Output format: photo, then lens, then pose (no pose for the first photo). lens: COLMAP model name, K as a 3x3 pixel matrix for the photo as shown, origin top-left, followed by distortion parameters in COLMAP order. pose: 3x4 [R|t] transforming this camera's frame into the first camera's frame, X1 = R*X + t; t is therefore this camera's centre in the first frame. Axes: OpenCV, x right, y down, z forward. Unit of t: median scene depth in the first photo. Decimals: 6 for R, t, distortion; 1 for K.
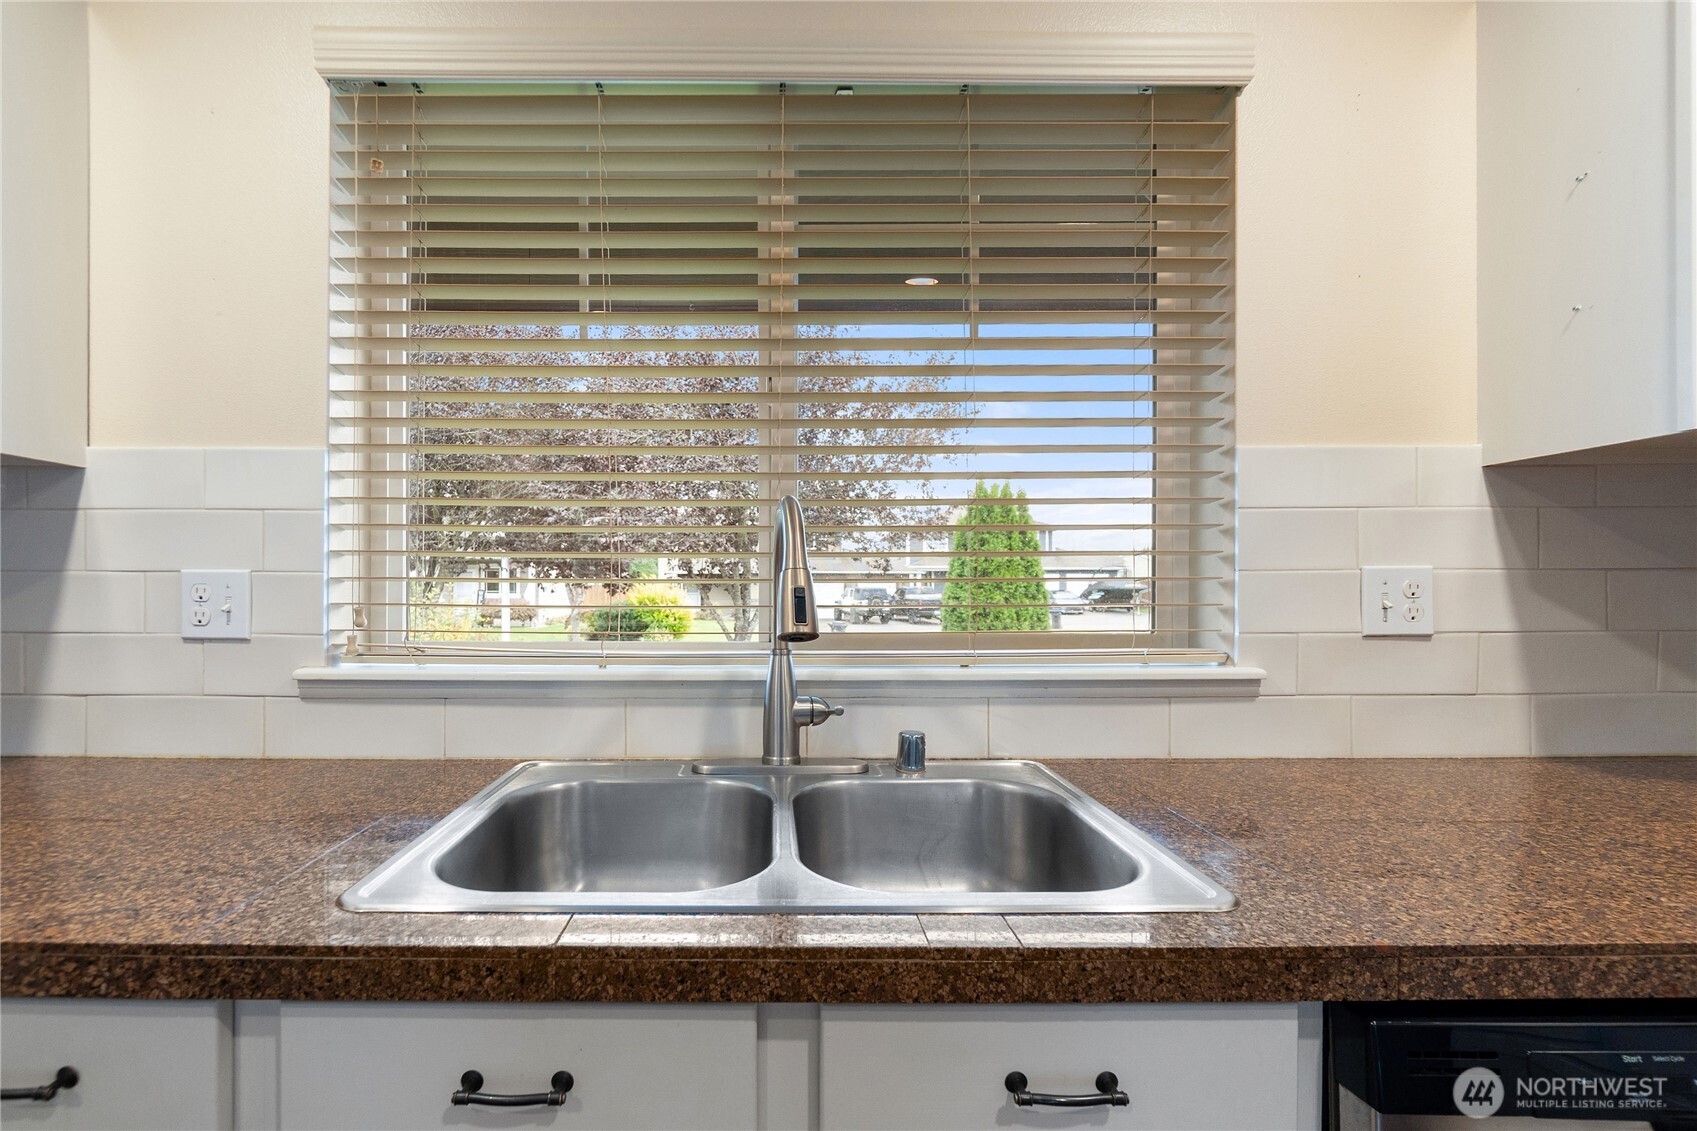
lens RADIAL K [[786.9, 0, 767.0], [0, 786.9, 584.7], [0, 0, 1]] dist [-0.003466, 0.000736]
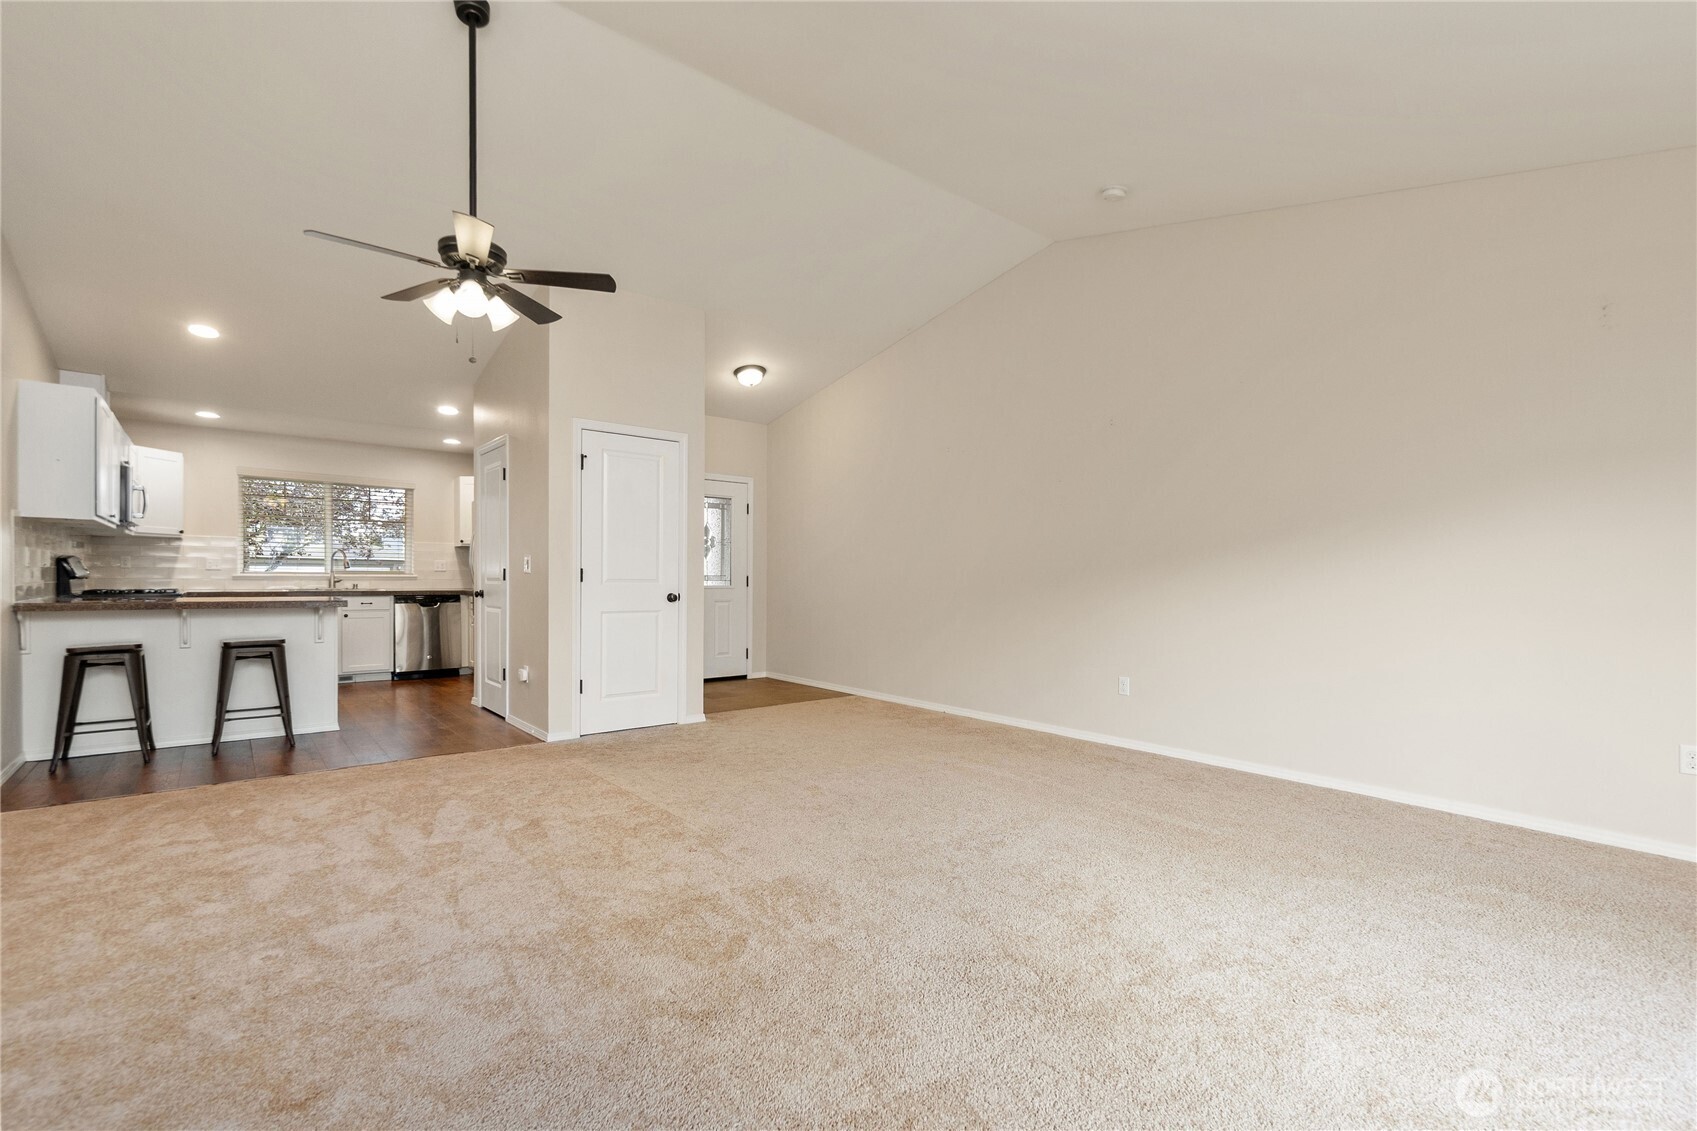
lens RADIAL K [[759.8, 0, 865.6], [0, 759.8, 591.9], [0, 0, 1]] dist [0.001282, -0.001999]
pose [[0.754704, -0.006993, 0.656029, -0.746258], [-0.008280, 0.999762, 0.020182, 0.085068], [-0.656014, -0.020664, 0.754466, -6.409236]]
